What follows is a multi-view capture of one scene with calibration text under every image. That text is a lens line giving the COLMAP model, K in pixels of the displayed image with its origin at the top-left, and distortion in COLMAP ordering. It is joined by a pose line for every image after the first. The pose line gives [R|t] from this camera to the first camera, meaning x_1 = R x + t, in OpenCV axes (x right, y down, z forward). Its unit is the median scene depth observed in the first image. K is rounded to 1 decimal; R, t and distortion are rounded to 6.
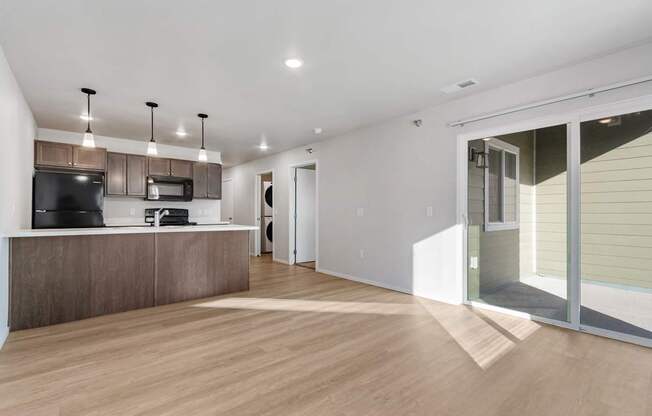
lens RADIAL K [[298.3, 0, 321.7], [0, 298.3, 213.0], [0, 0, 1]] dist [0.002371, 0.000205]
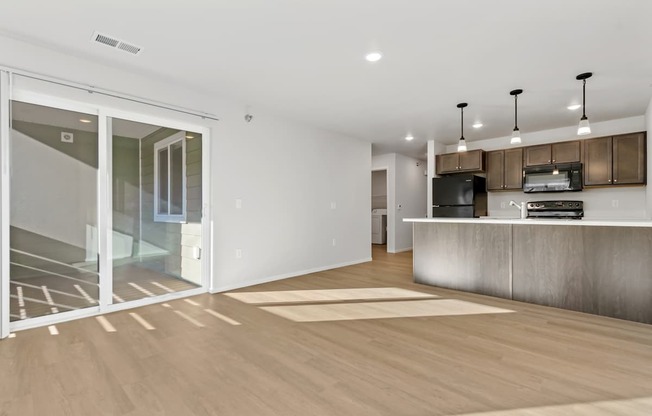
lens RADIAL K [[298.3, 0, 321.7], [0, 298.3, 213.0], [0, 0, 1]] dist [0.002371, 0.000205]
pose [[0.074736, 0.016604, -0.997065, 0.344779], [0.005873, 0.999837, 0.017090, 0.002250], [0.997186, -0.007133, 0.074626, 0.306512]]
